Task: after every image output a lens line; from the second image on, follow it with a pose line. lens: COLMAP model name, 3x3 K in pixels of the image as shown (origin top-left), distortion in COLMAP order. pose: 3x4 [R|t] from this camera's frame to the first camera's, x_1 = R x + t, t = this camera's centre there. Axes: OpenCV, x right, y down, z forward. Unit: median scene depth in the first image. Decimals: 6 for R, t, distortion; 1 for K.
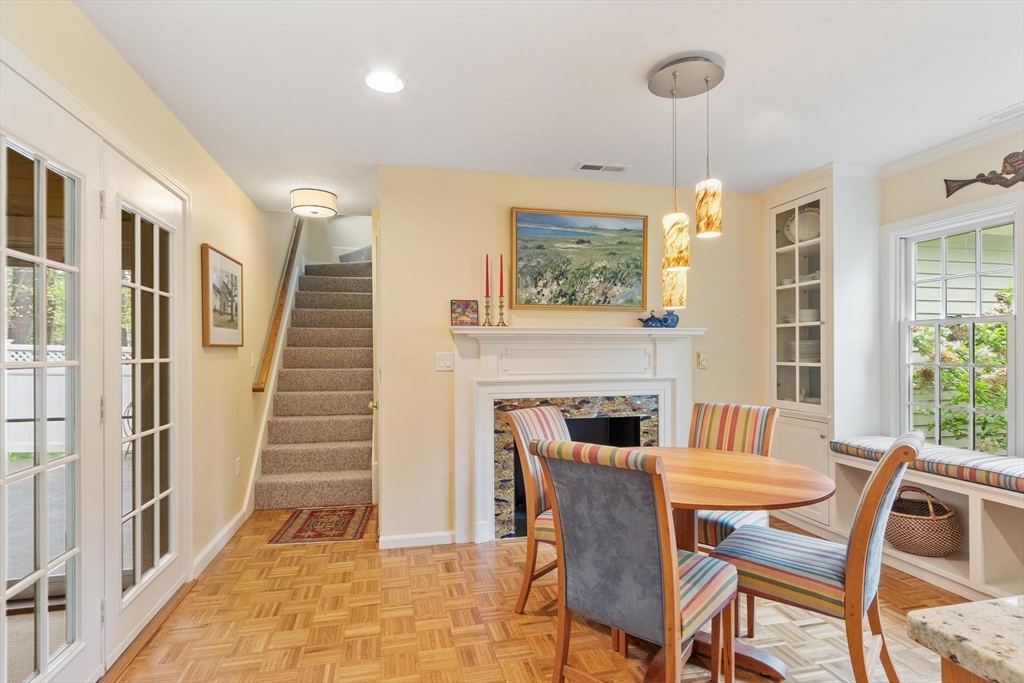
lens RADIAL K [[520.1, 0, 509.8], [0, 520.1, 349.9], [0, 0, 1]] dist [0.001411, 0.000063]
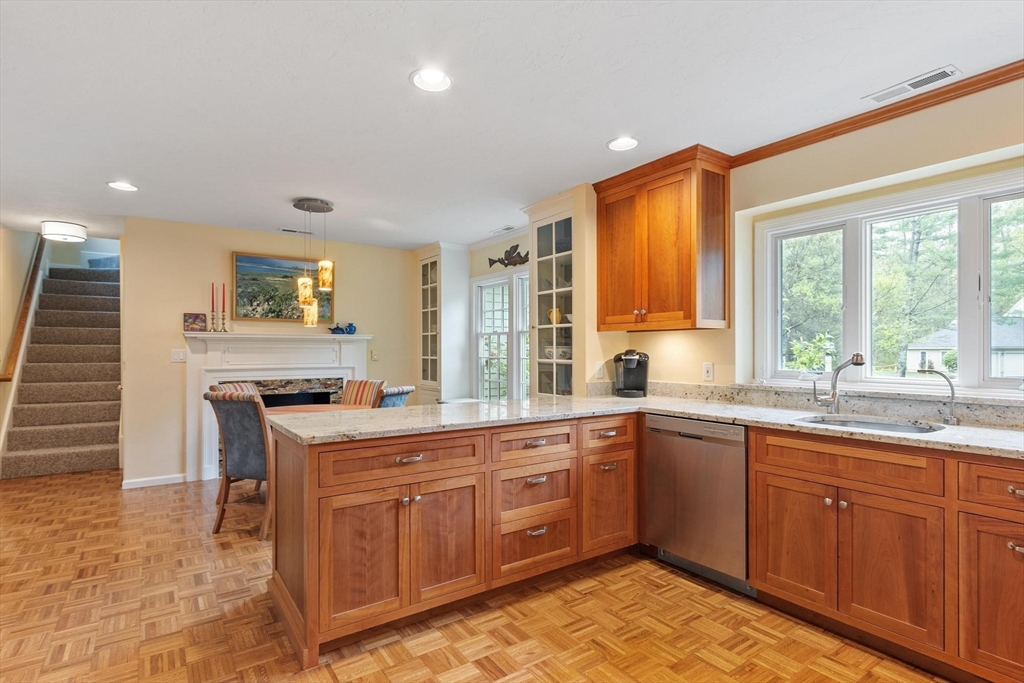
lens RADIAL K [[508.7, 0, 507.2], [0, 508.7, 348.8], [0, 0, 1]] dist [0.002664, -0.000810]
pose [[0.931313, 0.004984, 0.364185, 0.198357], [-0.005626, 0.999984, 0.000701, -0.002936], [-0.364175, -0.002702, 0.931326, -0.612523]]
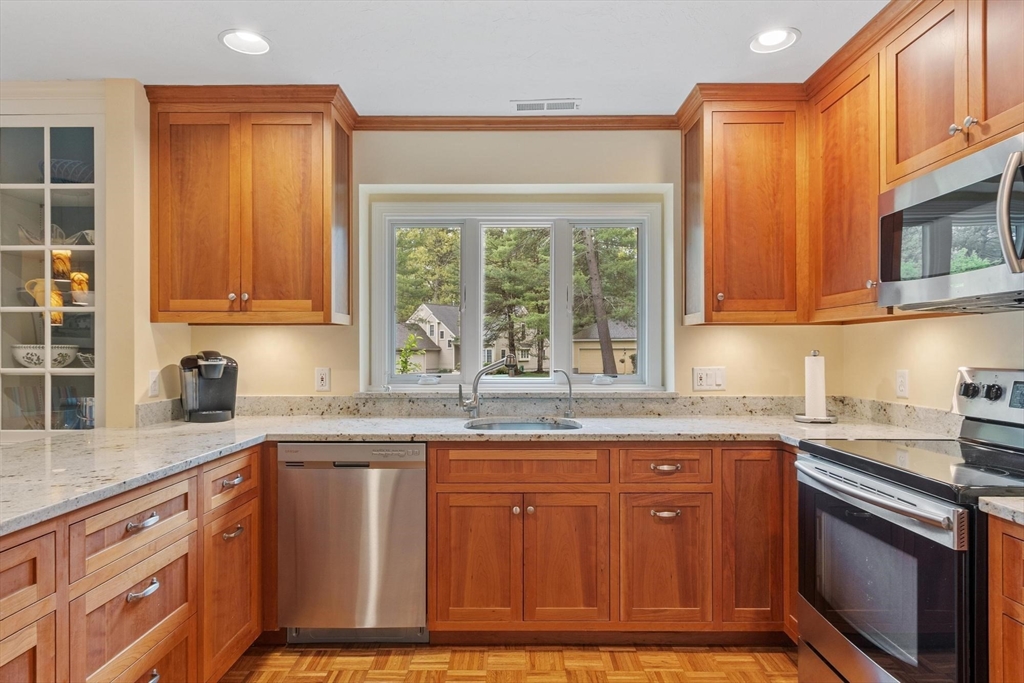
lens RADIAL K [[584.0, 0, 507.6], [0, 584.0, 349.6], [0, 0, 1]] dist [0.001699, -0.000437]
pose [[0.235719, 0.007174, 0.971795, 0.126978], [-0.005845, 0.999965, -0.005964, -0.001660], [-0.971804, -0.004274, 0.235753, -0.335794]]
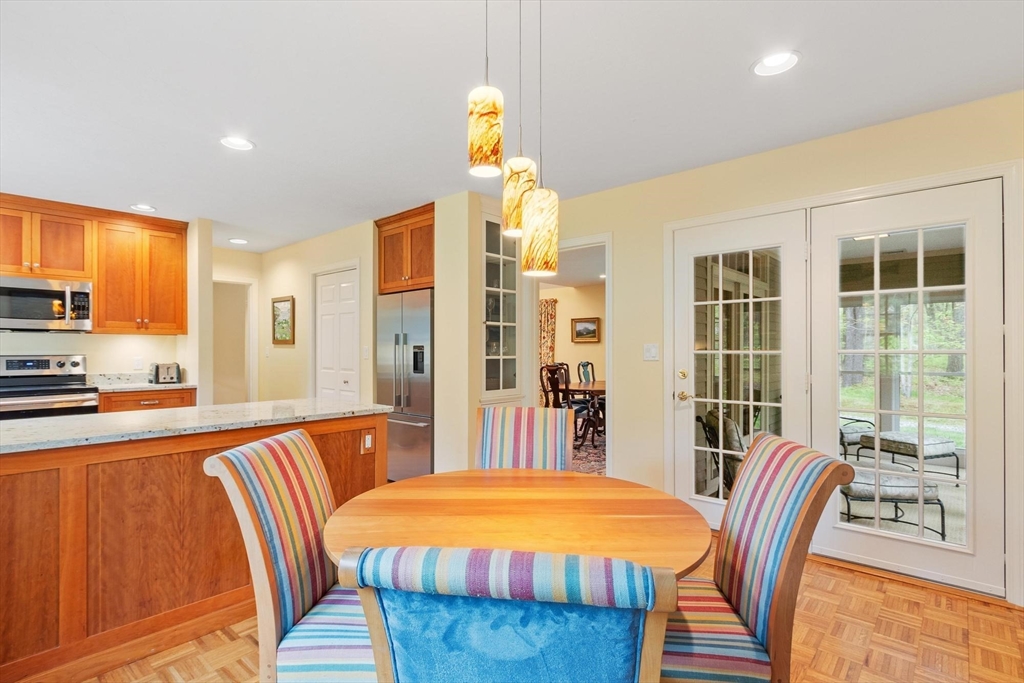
lens RADIAL K [[520.1, 0, 509.8], [0, 520.1, 349.9], [0, 0, 1]] dist [0.001411, 0.000063]
pose [[-0.822768, 0.003766, -0.568366, 0.460990], [0.007978, 0.999956, -0.004923, 0.012563], [0.568322, -0.008585, -0.822761, 0.967101]]
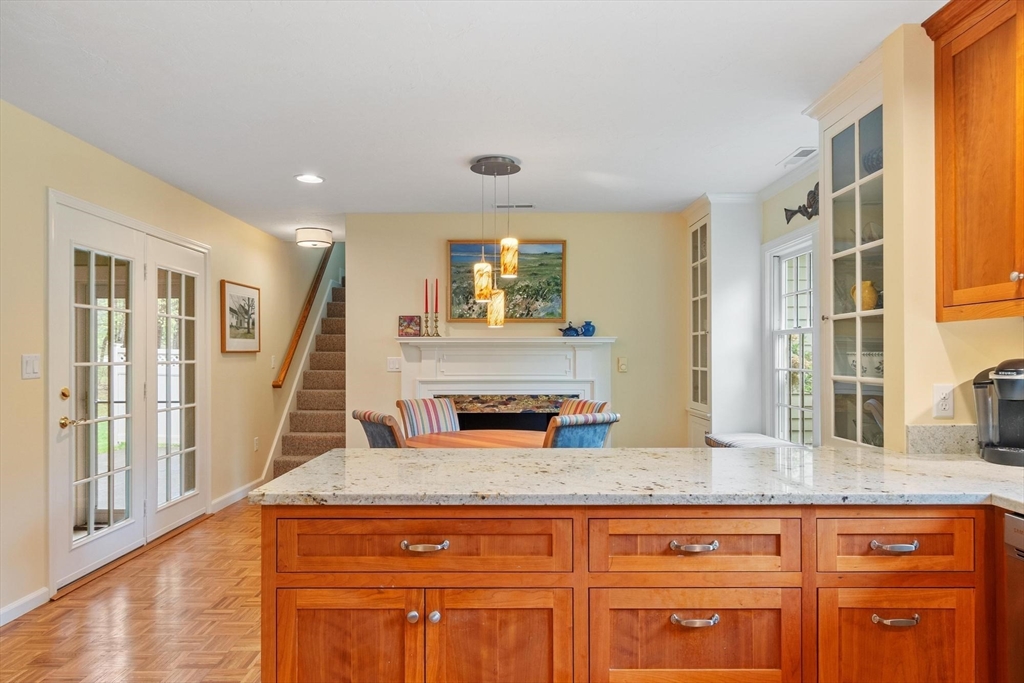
lens RADIAL K [[635.6, 0, 508.9], [0, 635.6, 353.9], [0, 0, 1]] dist [0.000591, -0.000619]
pose [[0.974385, 0.002256, -0.224875, 0.473296], [-0.001656, 0.999995, 0.002856, -0.007693], [0.224880, -0.002410, 0.974383, -0.427937]]
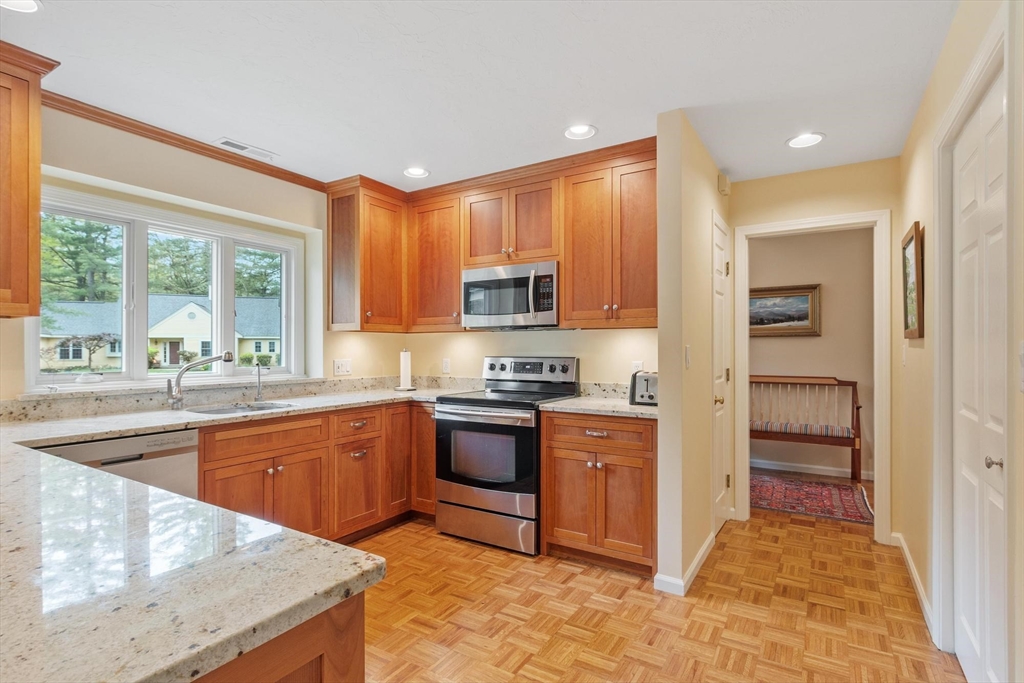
lens RADIAL K [[508.7, 0, 507.2], [0, 508.7, 348.8], [0, 0, 1]] dist [0.002664, -0.000810]
pose [[-0.702887, 0.004382, 0.711288, -0.001561], [-0.001227, 0.999972, -0.007373, 0.001626], [-0.711300, -0.006055, -0.702862, 0.087438]]
